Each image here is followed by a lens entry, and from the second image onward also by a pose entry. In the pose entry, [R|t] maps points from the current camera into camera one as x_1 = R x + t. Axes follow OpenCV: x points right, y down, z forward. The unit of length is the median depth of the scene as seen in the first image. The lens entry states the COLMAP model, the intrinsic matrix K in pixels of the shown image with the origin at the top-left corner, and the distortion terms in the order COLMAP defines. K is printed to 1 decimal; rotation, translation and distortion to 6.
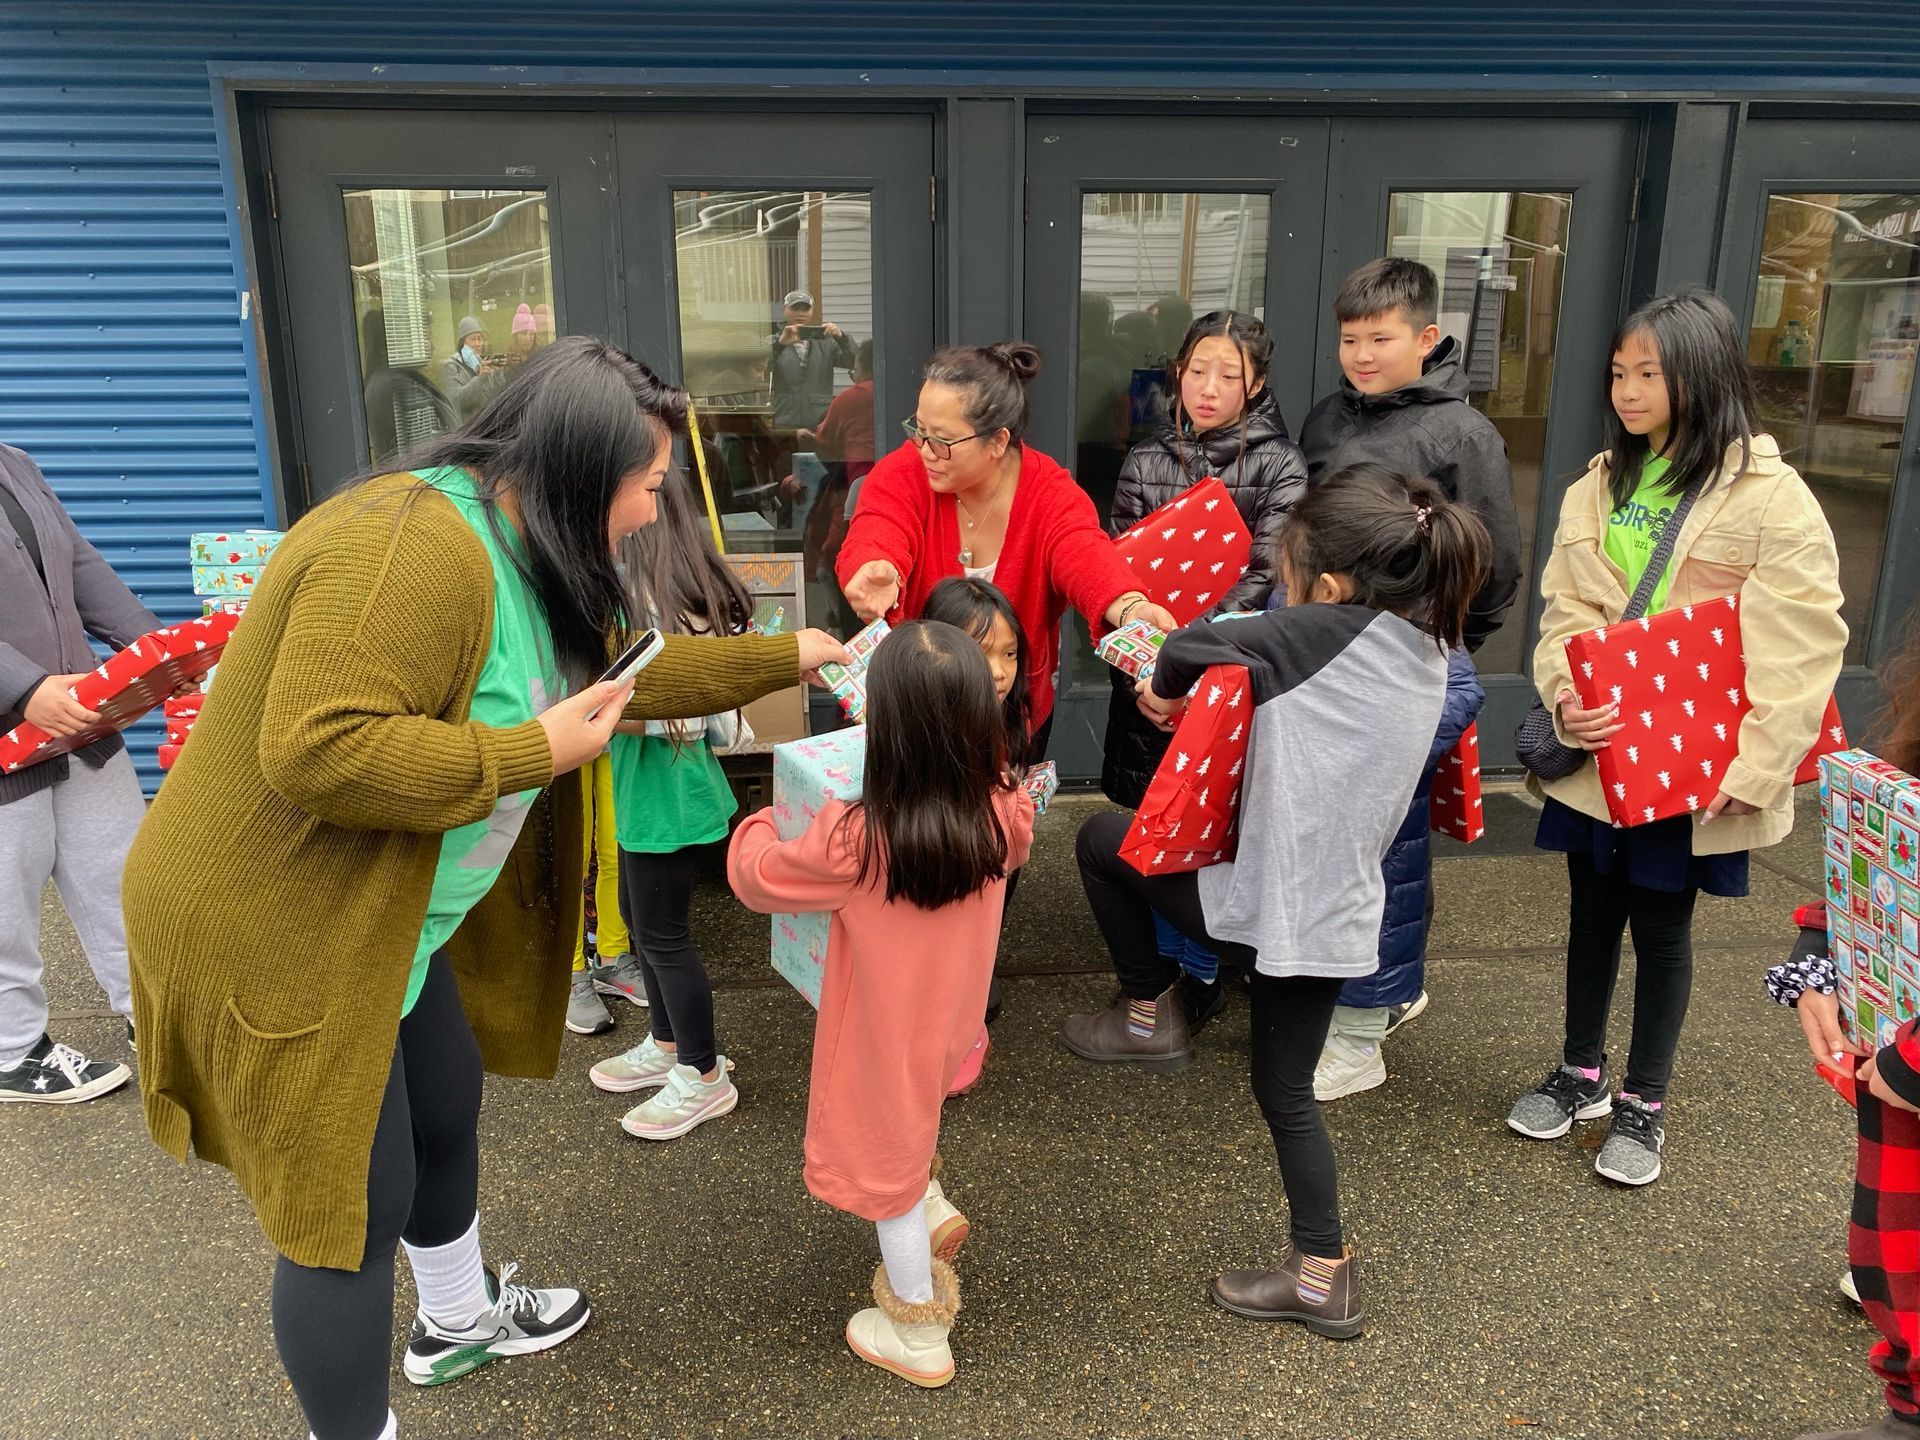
lens RADIAL K [[1411.6, 0, 952.1], [0, 1411.6, 727.8], [0, 0, 1]] dist [-0.006954, 0.000976]
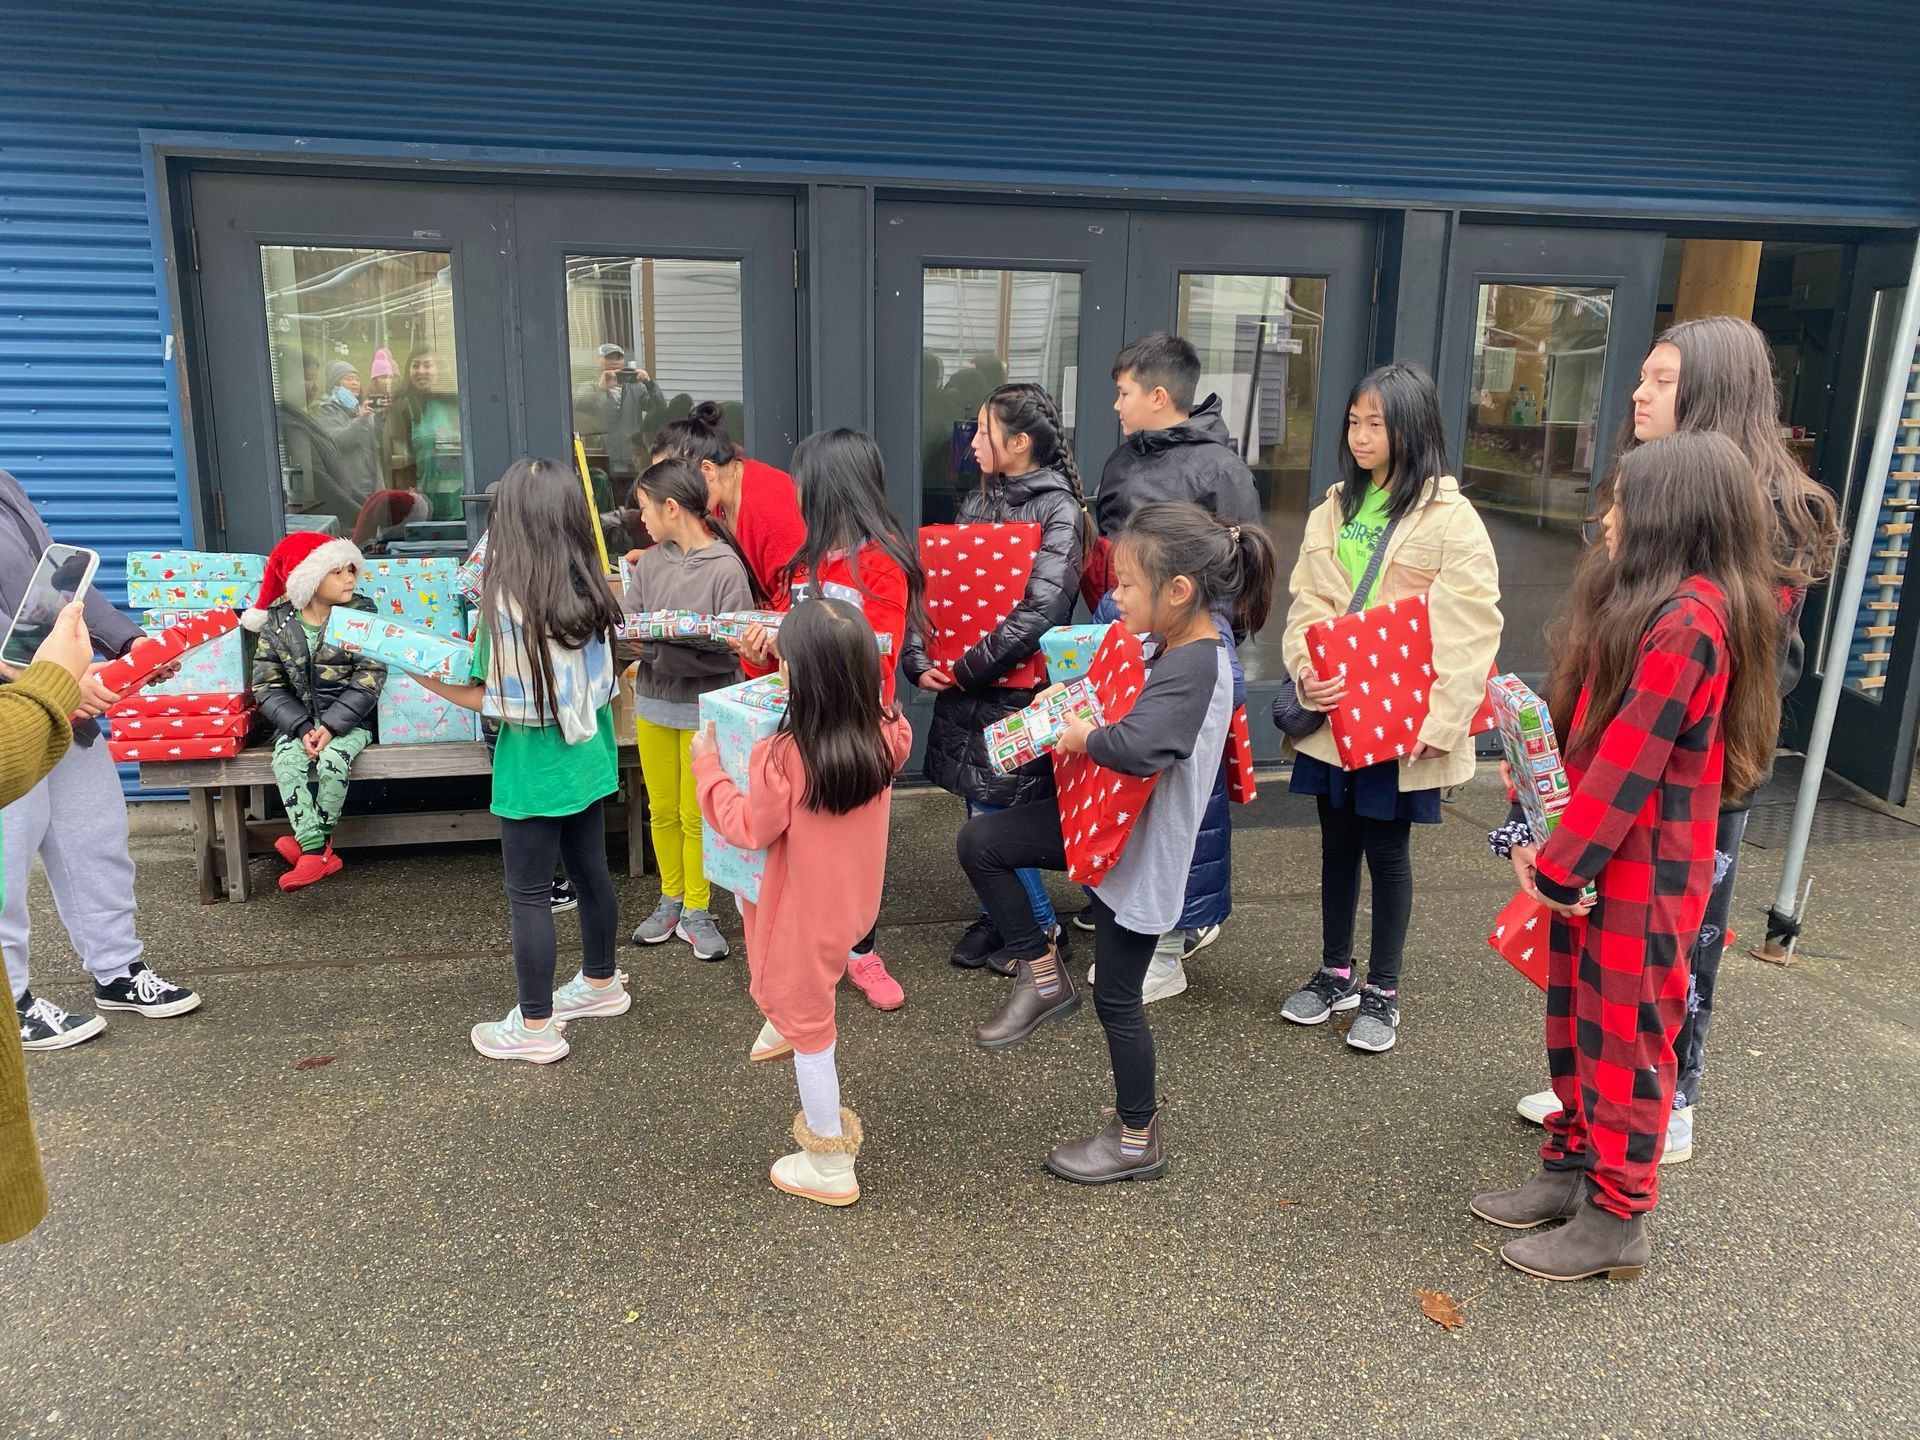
lens RADIAL K [[1411.6, 0, 952.1], [0, 1411.6, 727.8], [0, 0, 1]] dist [-0.006954, 0.000976]
pose [[0.991688, -0.011888, 0.128118, -0.056386], [0.016199, 0.999335, -0.032660, 0.059972], [-0.127645, 0.034464, 0.991221, -0.221512]]
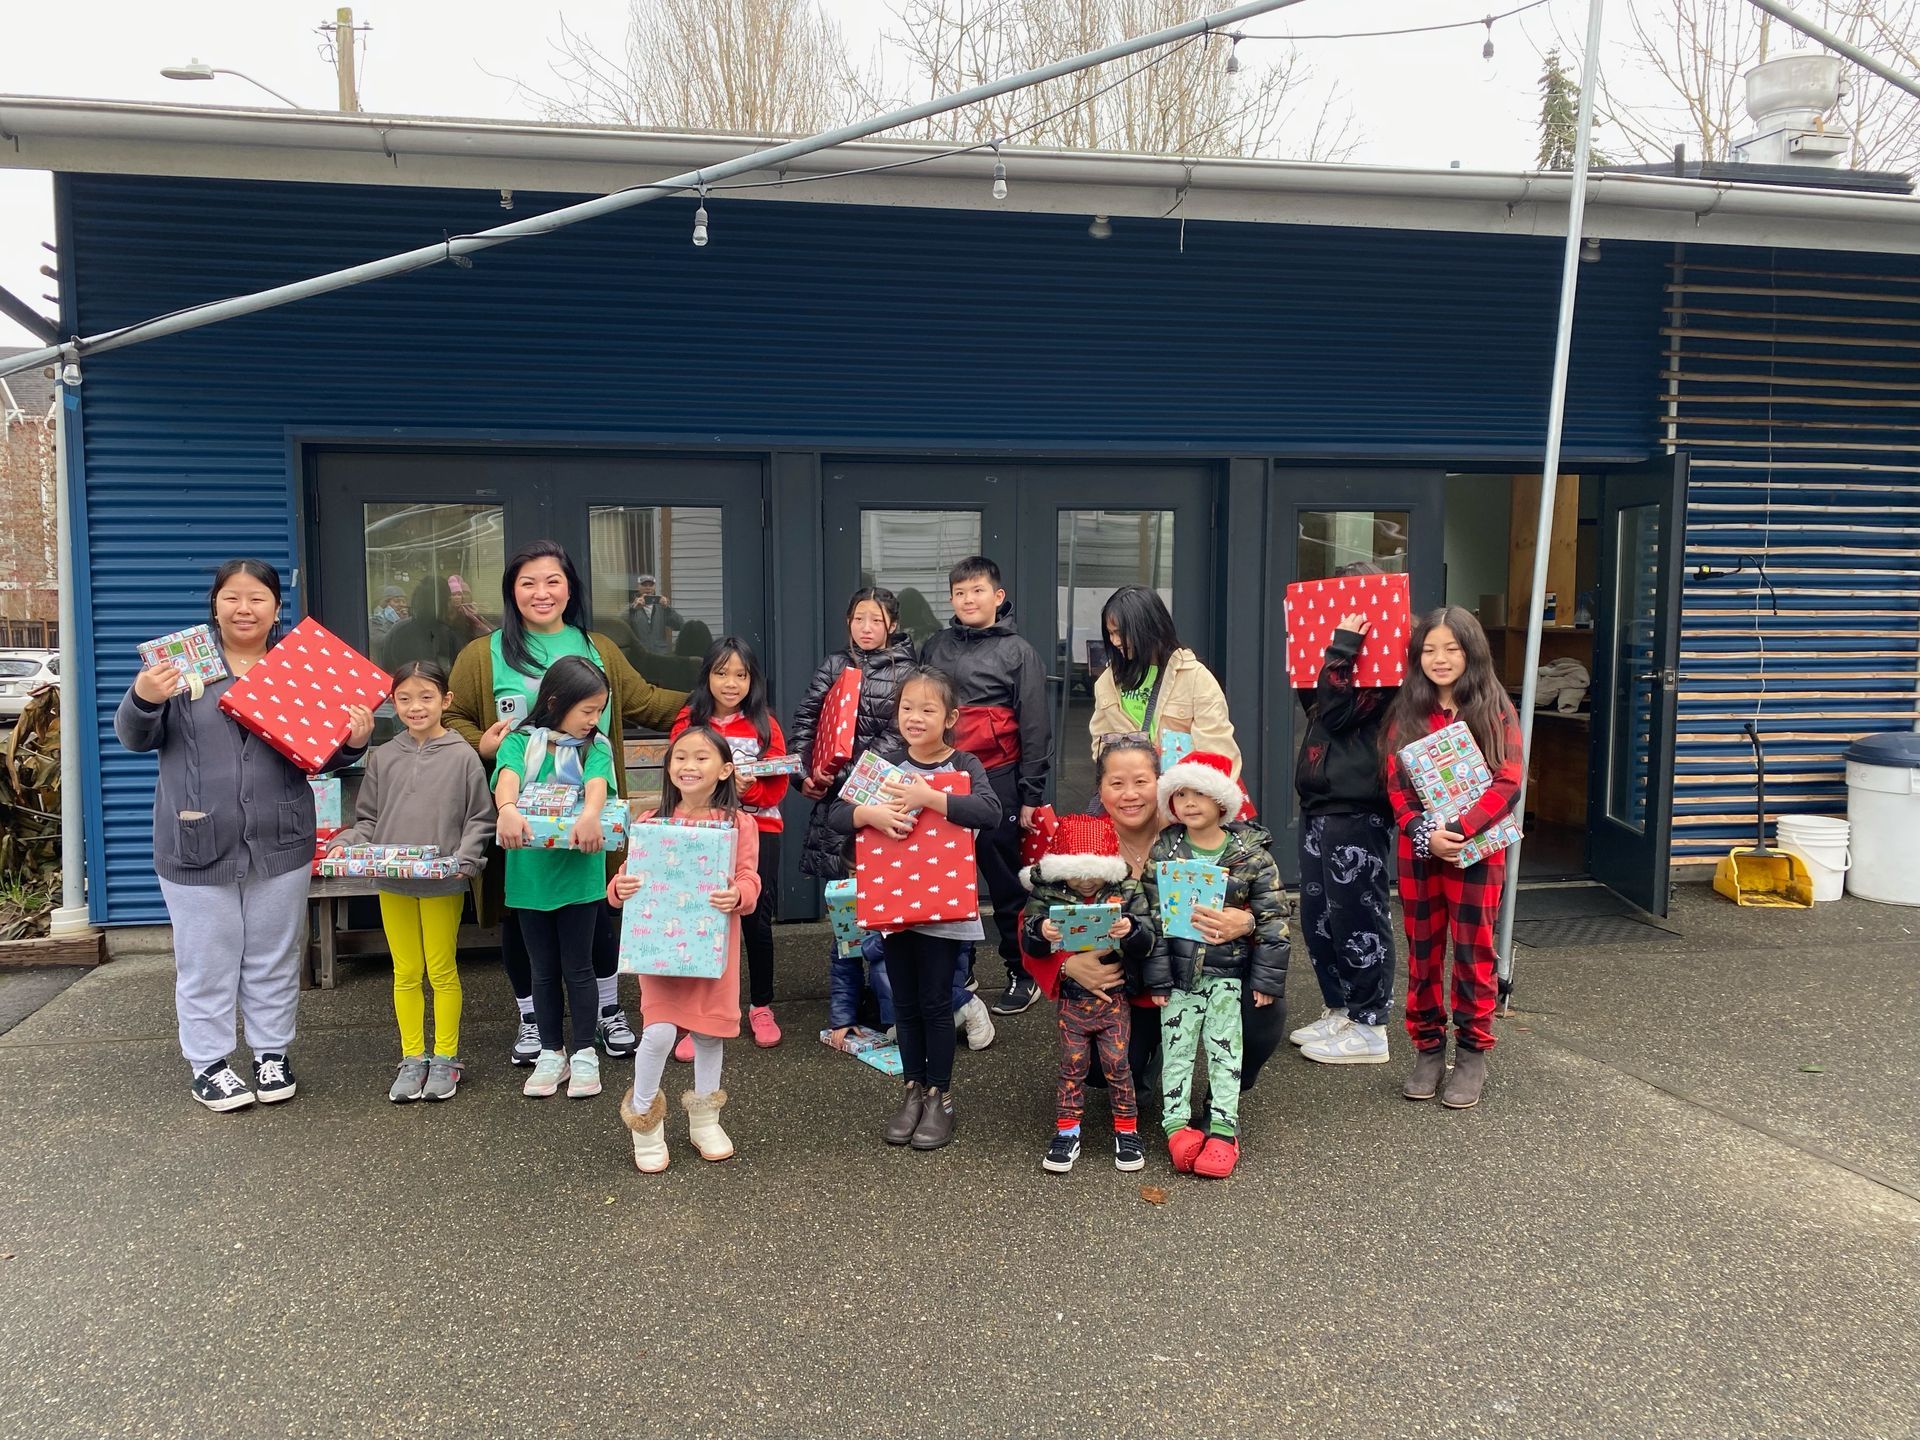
lens RADIAL K [[1411.6, 0, 952.1], [0, 1411.6, 727.8], [0, 0, 1]] dist [-0.006954, 0.000976]
pose [[0.993469, -0.007994, 0.113820, 0.022162], [0.028576, 0.983183, -0.180373, 0.201161], [-0.110464, 0.182447, 0.976991, -0.702427]]
